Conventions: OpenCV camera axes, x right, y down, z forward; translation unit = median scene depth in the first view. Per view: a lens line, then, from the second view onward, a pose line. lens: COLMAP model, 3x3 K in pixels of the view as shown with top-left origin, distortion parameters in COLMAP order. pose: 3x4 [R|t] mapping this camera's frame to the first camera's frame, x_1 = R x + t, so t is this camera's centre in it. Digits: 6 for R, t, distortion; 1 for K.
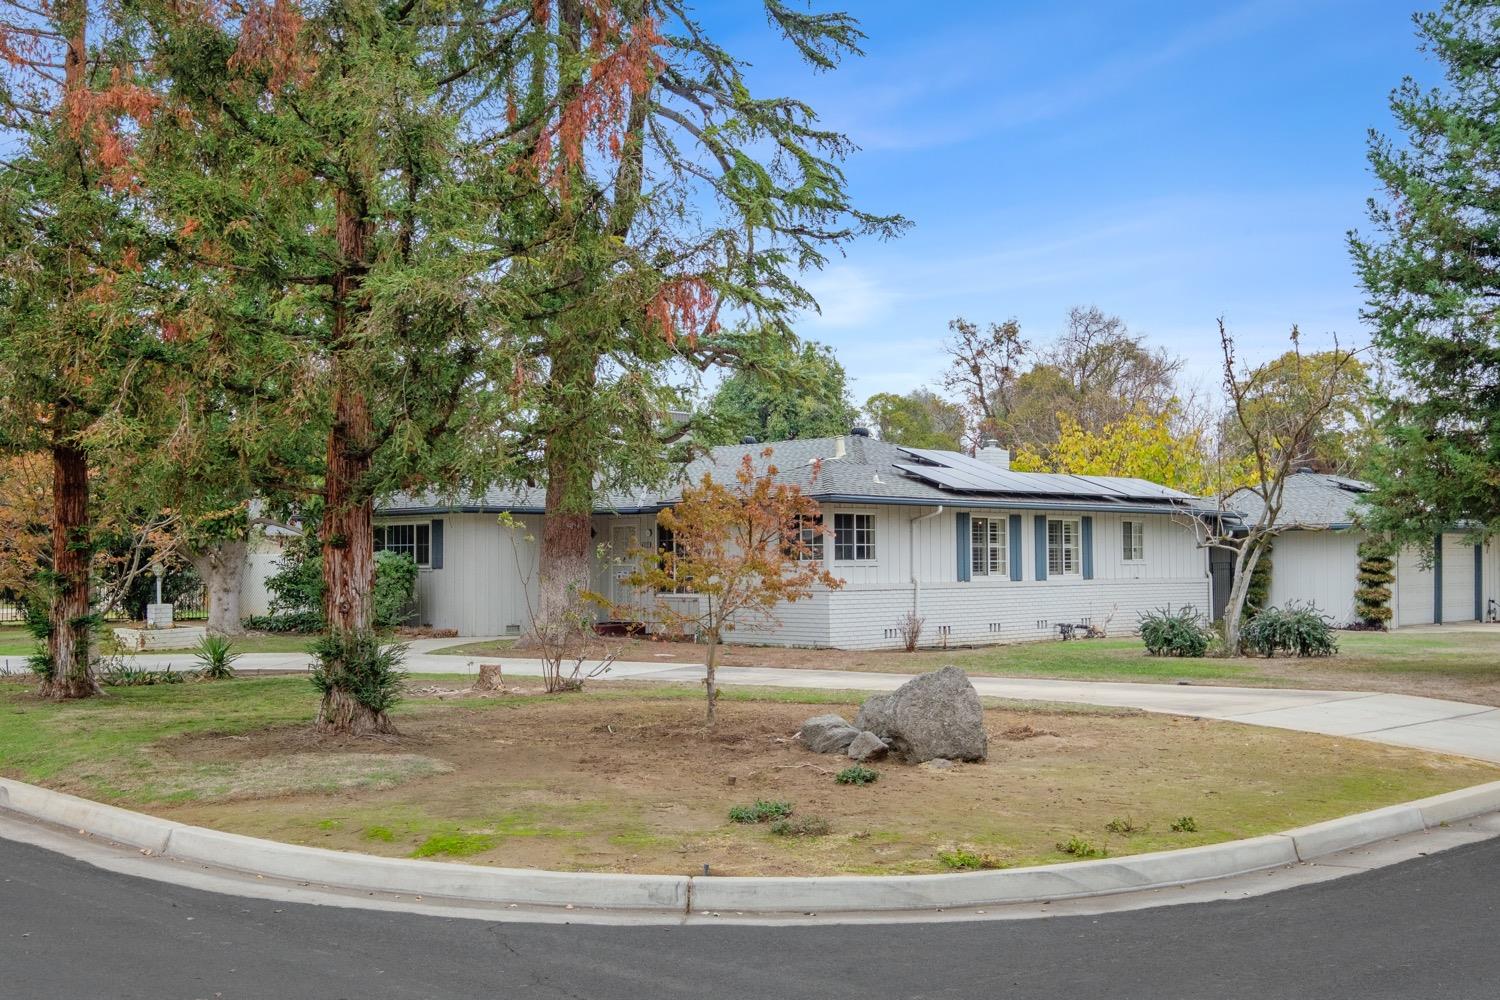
lens RADIAL K [[1647.6, 0, 750.0], [0, 1647.6, 500.0], [0, 0, 1]] dist [-0.004922, 0.001931]
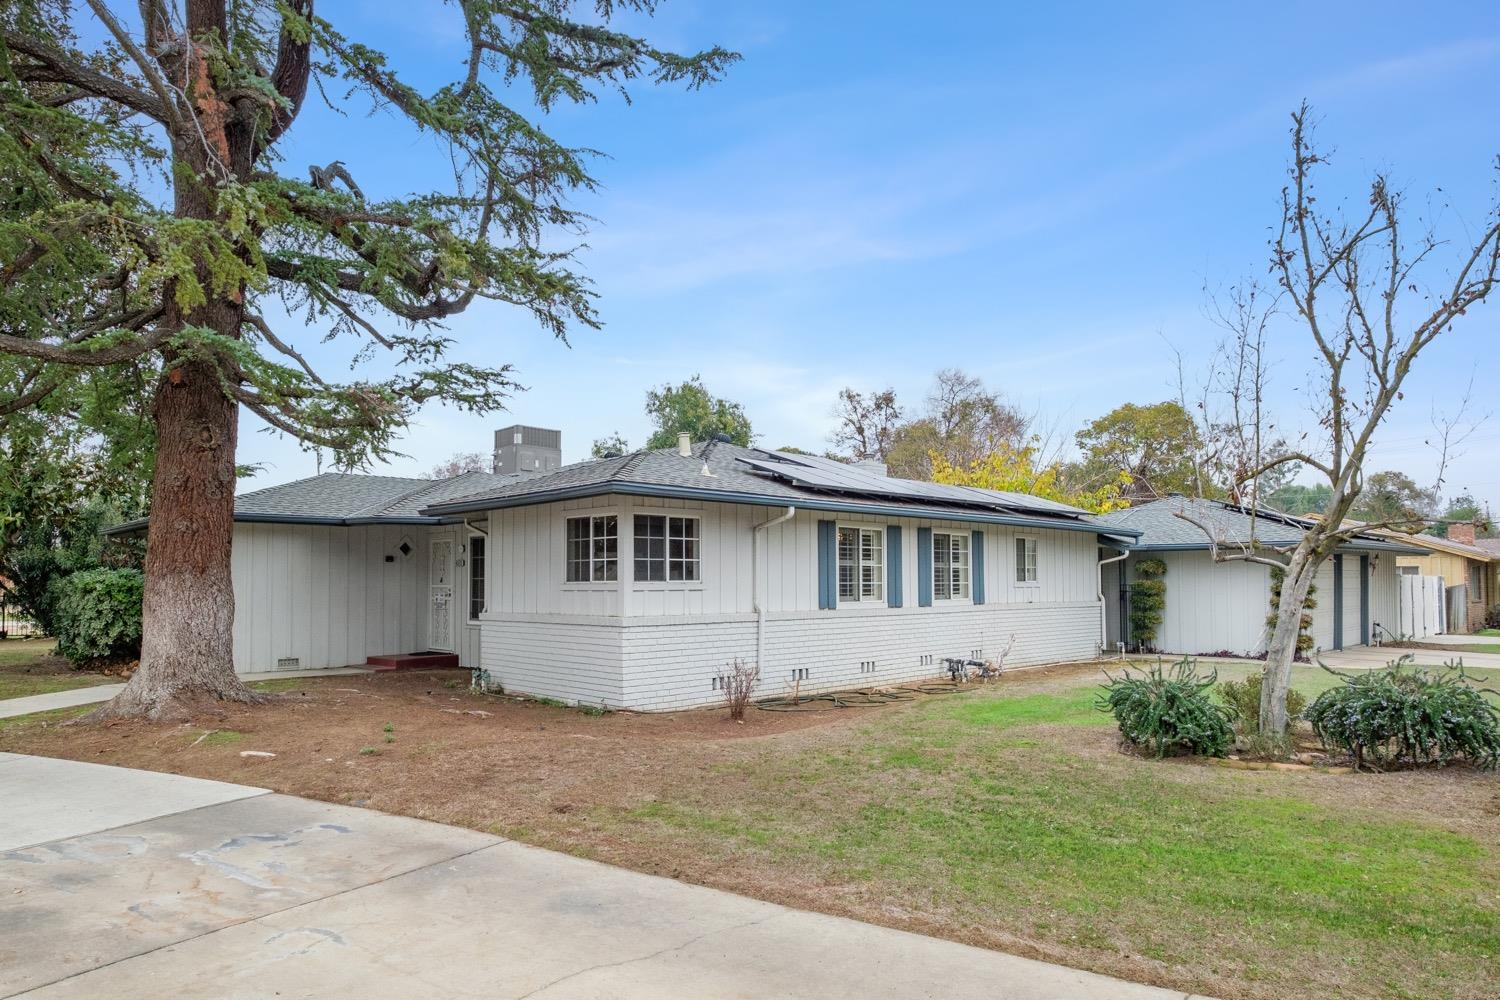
lens RADIAL K [[945.3, 0, 743.1], [0, 945.3, 557.4], [0, 0, 1]] dist [-0.003315, -0.000273]
pose [[0.999981, 0.002587, 0.005535, 0.082786], [-0.002652, 0.999927, 0.011801, 0.018848], [-0.005504, -0.011815, 0.999915, 0.526111]]
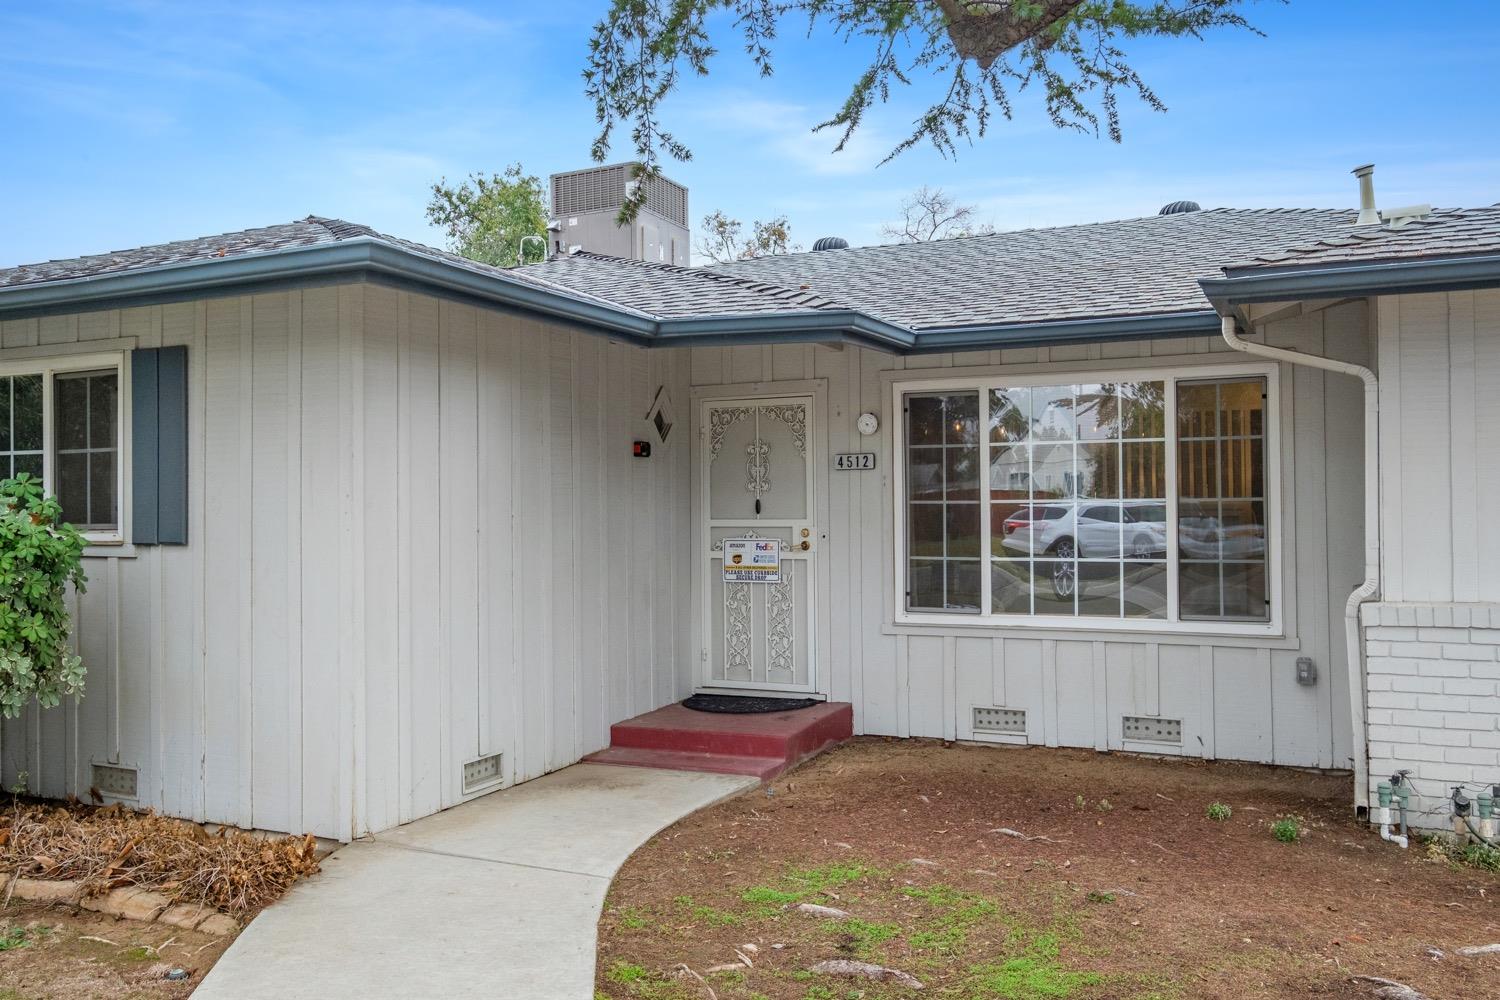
lens RADIAL K [[1222.1, 0, 690.2], [0, 1222.1, 495.6], [0, 0, 1]] dist [-0.004409, 0.000159]
pose [[0.941731, 0.003715, 0.336347, -0.178718], [-0.013746, 0.999529, 0.027449, 0.028546], [-0.336086, -0.030473, 0.941338, 0.811039]]
